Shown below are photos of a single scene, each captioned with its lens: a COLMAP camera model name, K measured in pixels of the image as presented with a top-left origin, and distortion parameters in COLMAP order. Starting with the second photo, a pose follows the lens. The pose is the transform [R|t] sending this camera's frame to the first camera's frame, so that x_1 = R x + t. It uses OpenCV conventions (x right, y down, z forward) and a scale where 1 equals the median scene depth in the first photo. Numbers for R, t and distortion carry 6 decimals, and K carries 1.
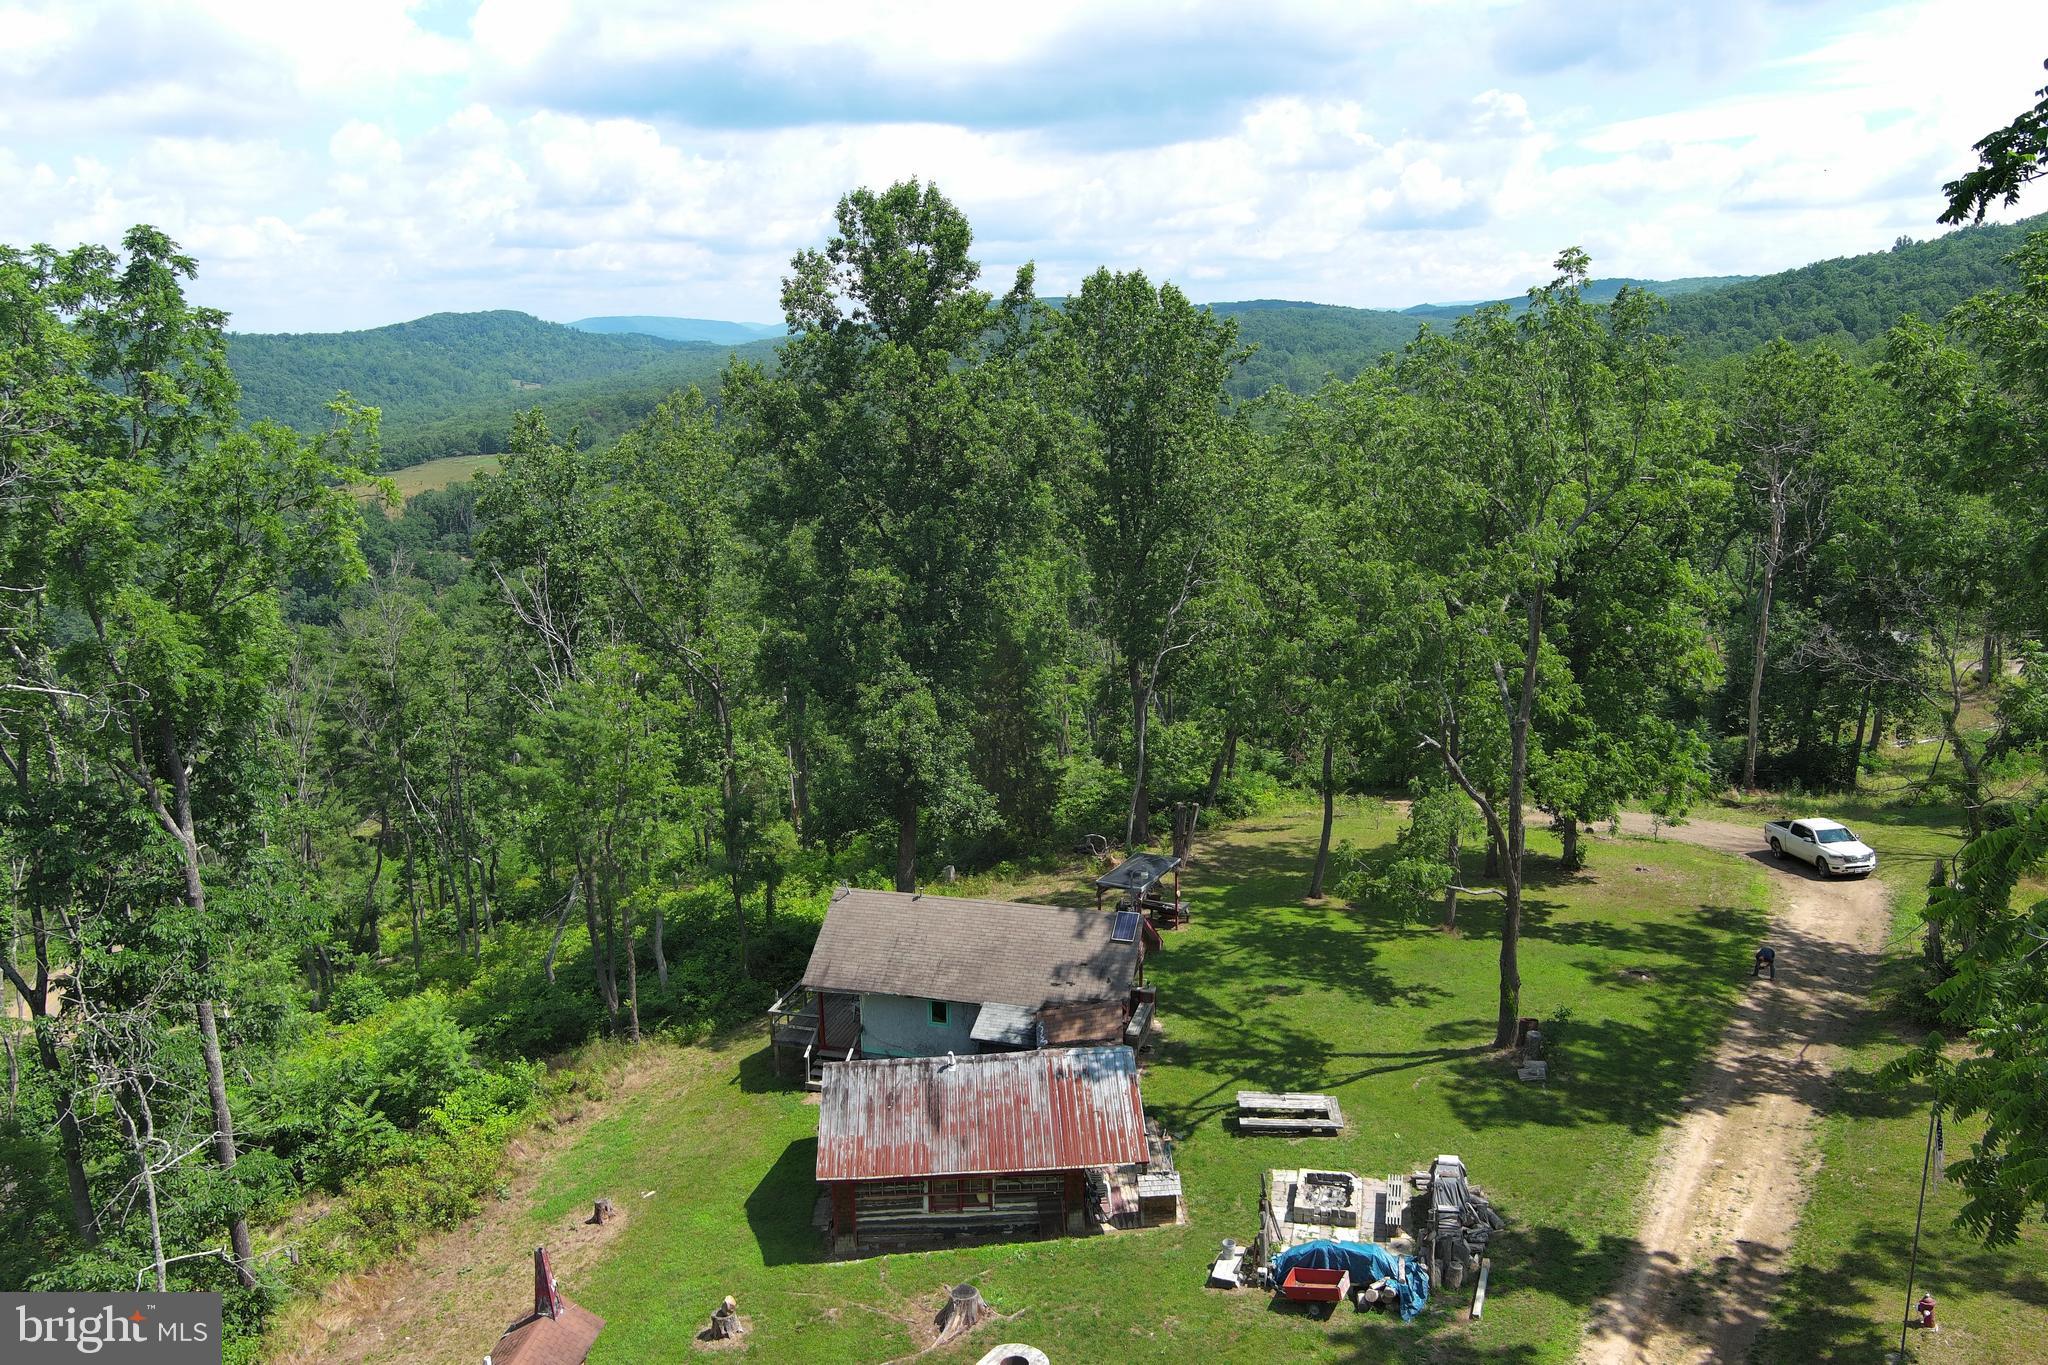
lens RADIAL K [[1581.4, 0, 1027.2], [0, 1581.4, 680.2], [0, 0, 1]] dist [0.018919, -0.026491]
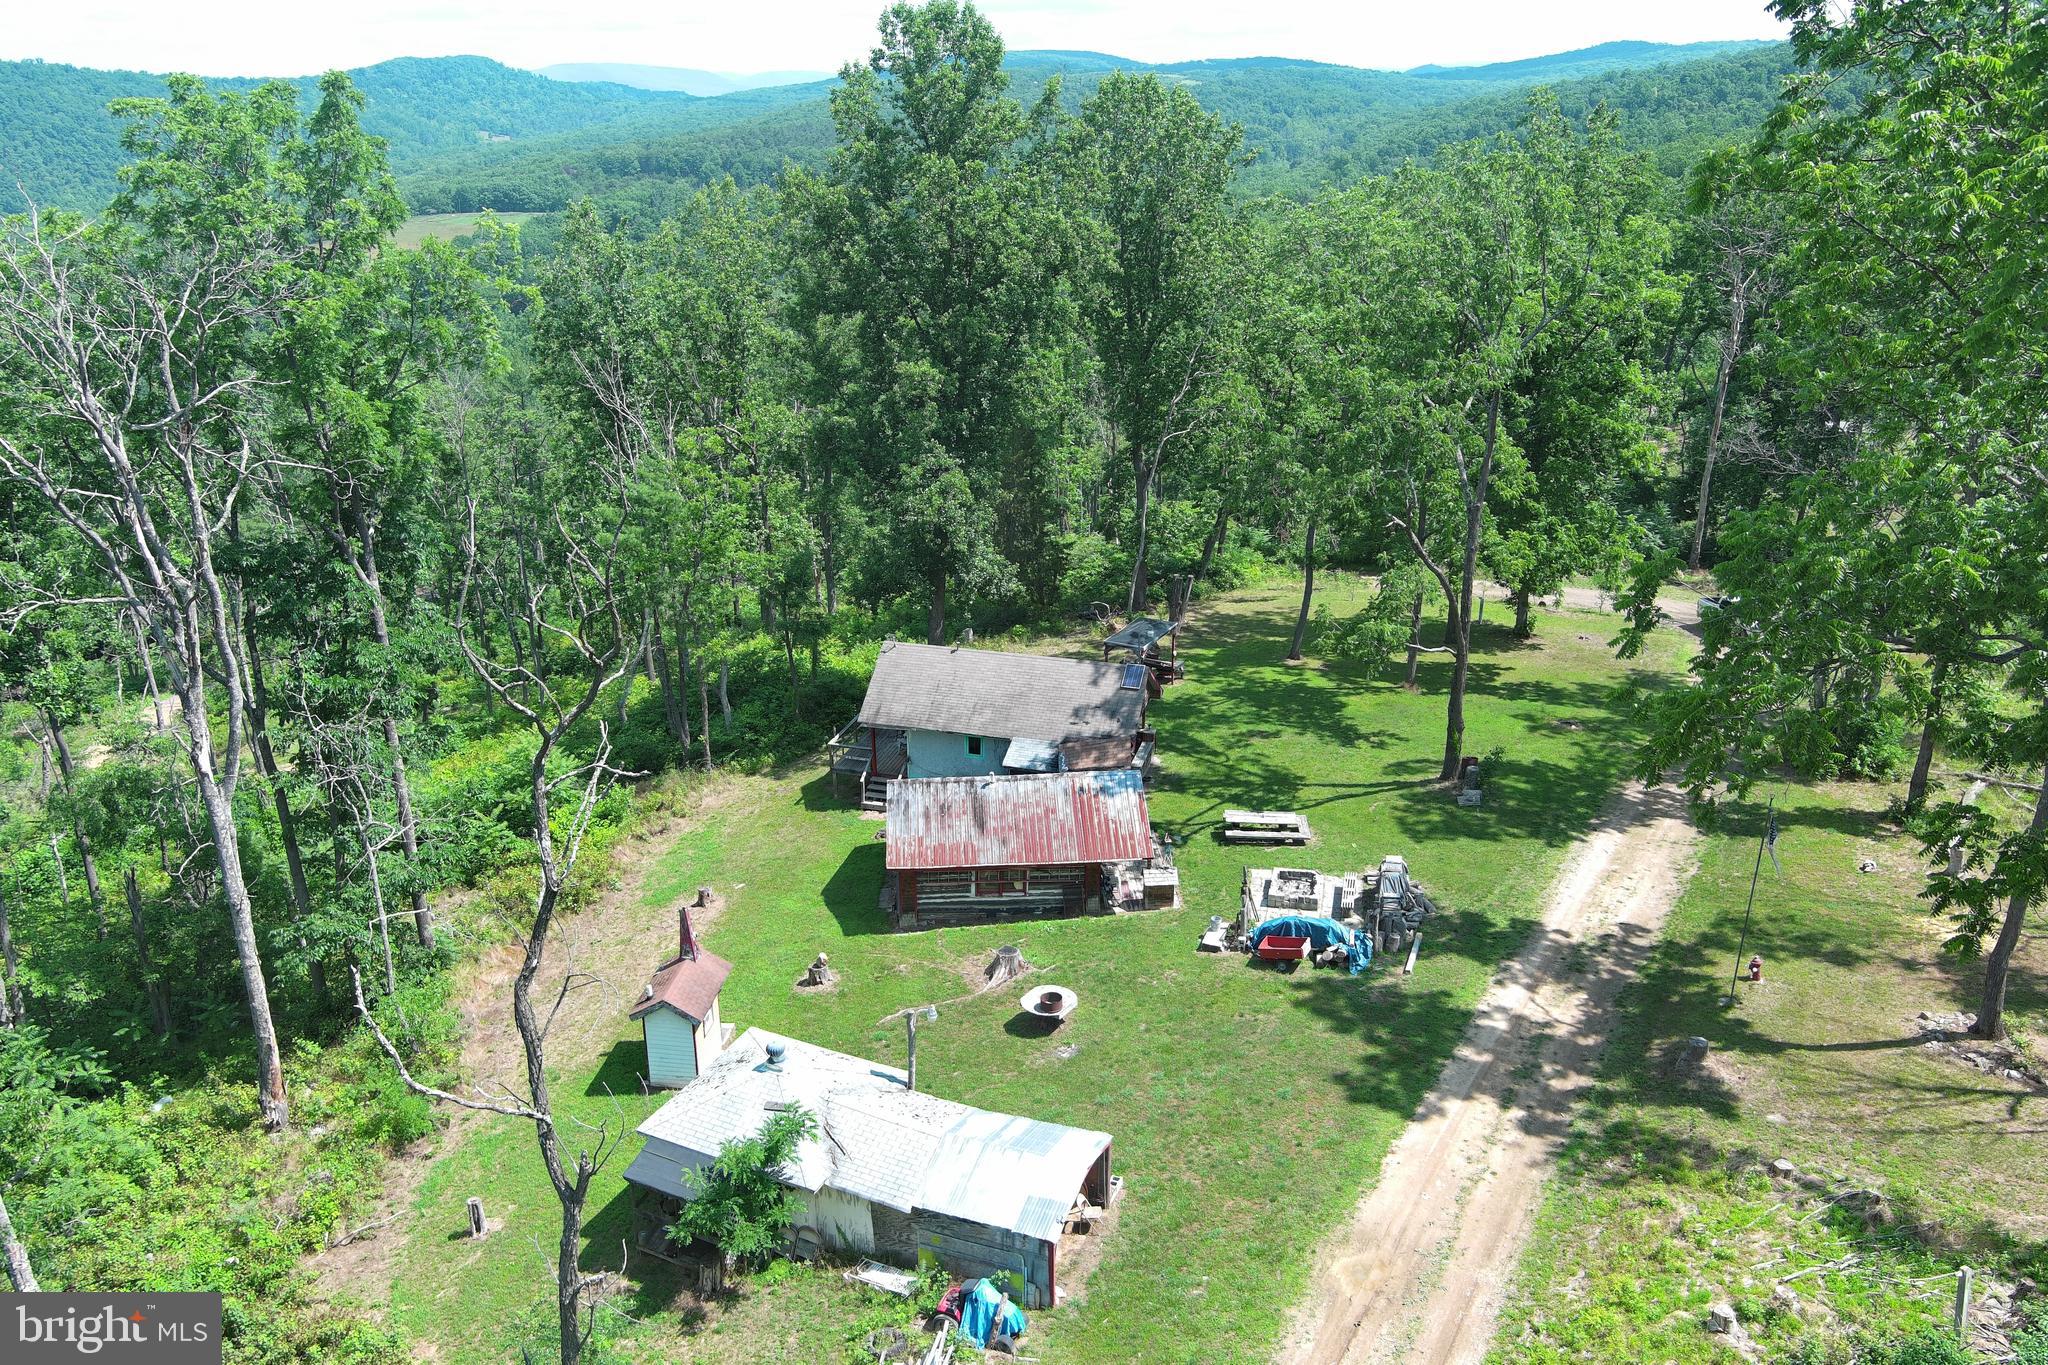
lens RADIAL K [[1581.4, 0, 1027.5], [0, 1581.4, 686.2], [0, 0, 1]] dist [0.018919, -0.026491]
pose [[0.999846, 0.012485, 0.012323, -0.027955], [-0.014135, 0.989413, 0.144435, -0.005329], [-0.010389, -0.144587, 0.989438, -0.149280]]
